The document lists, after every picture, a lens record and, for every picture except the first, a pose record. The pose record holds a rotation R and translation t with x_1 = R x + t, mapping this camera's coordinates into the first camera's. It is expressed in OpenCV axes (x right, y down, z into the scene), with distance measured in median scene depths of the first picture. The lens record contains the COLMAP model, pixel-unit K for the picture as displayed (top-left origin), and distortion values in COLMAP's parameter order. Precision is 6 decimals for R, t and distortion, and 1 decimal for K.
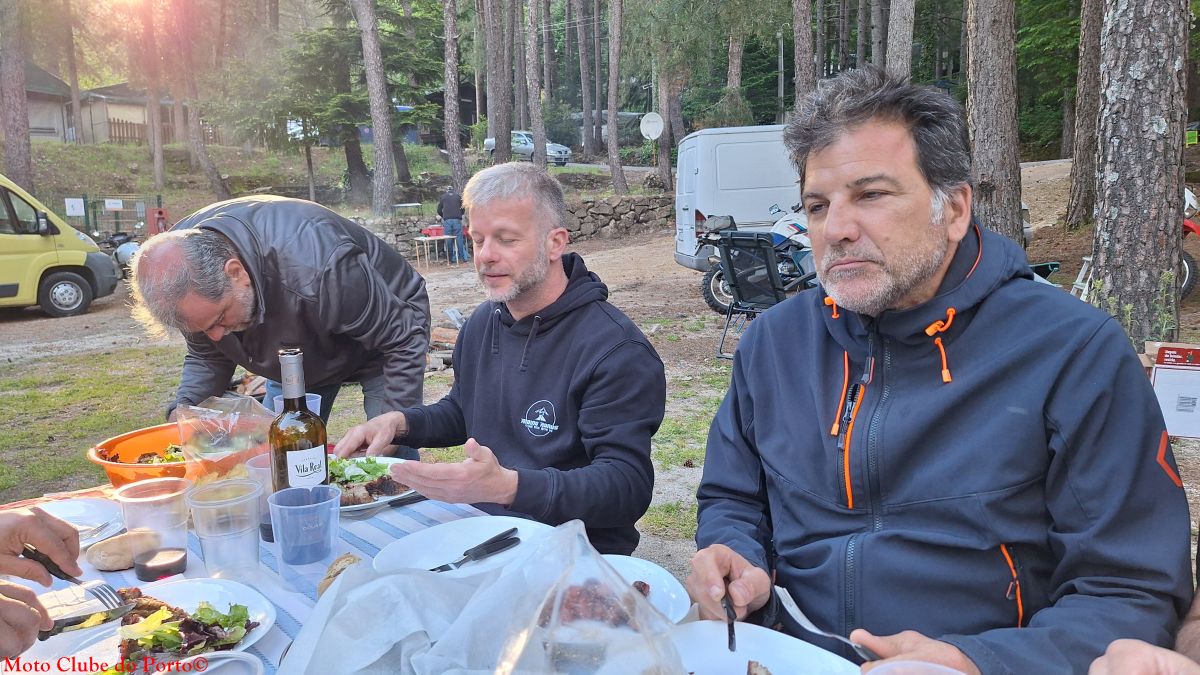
lens RADIAL K [[850.3, 0, 600.0], [0, 850.3, 337.5], [0, 0, 1]] dist [0.195931, -0.263938]
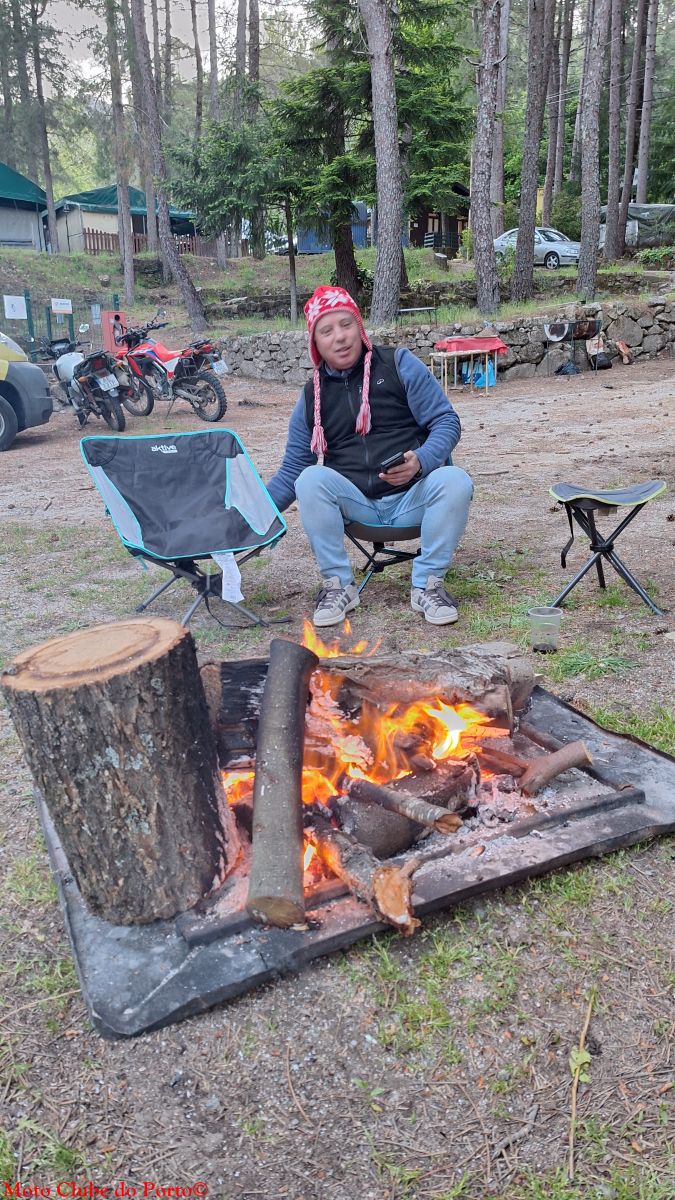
lens RADIAL K [[828.9, 0, 337.5], [0, 828.9, 600.0], [0, 0, 1]] dist [0.106069, -0.110514]
pose [[0.969772, 0.073976, -0.232528, -0.081121], [-0.038825, 0.987577, 0.152262, -0.011171], [0.240903, -0.138631, 0.960597, 0.201116]]
